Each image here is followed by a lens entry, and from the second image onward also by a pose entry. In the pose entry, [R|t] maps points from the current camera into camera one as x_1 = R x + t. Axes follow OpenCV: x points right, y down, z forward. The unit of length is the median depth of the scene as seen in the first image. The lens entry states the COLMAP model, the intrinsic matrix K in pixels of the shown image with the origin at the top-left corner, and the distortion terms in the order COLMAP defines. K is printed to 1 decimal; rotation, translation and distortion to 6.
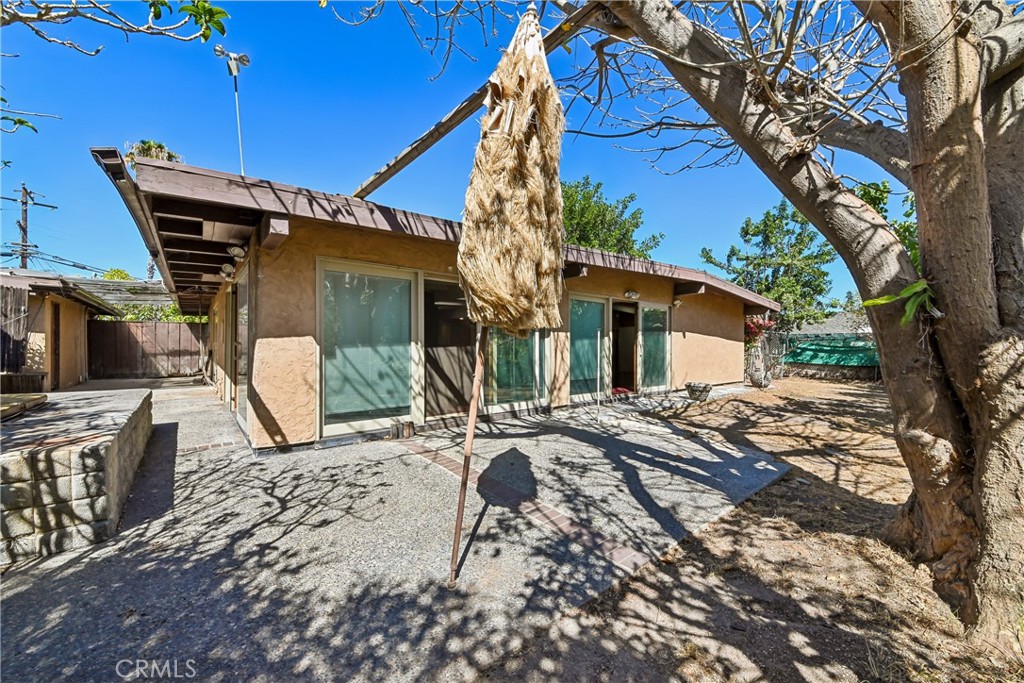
lens RADIAL K [[411.1, 0, 511.9], [0, 411.1, 340.3], [0, 0, 1]] dist [-0.015378, -0.000200]
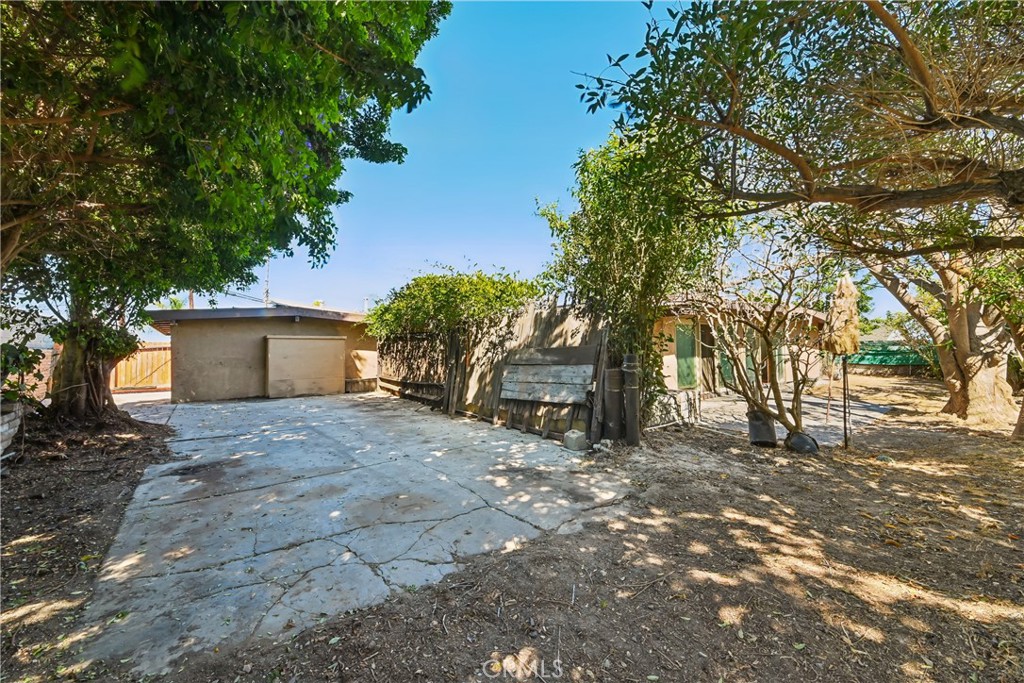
lens RADIAL K [[411.1, 0, 538.2], [0, 411.1, 340.2], [0, 0, 1]] dist [-0.015378, -0.000200]
pose [[0.999629, -0.022920, 0.014731, -0.382045], [0.023216, 0.999526, -0.020232, -0.020411], [-0.014260, 0.020566, 0.999687, -0.359224]]
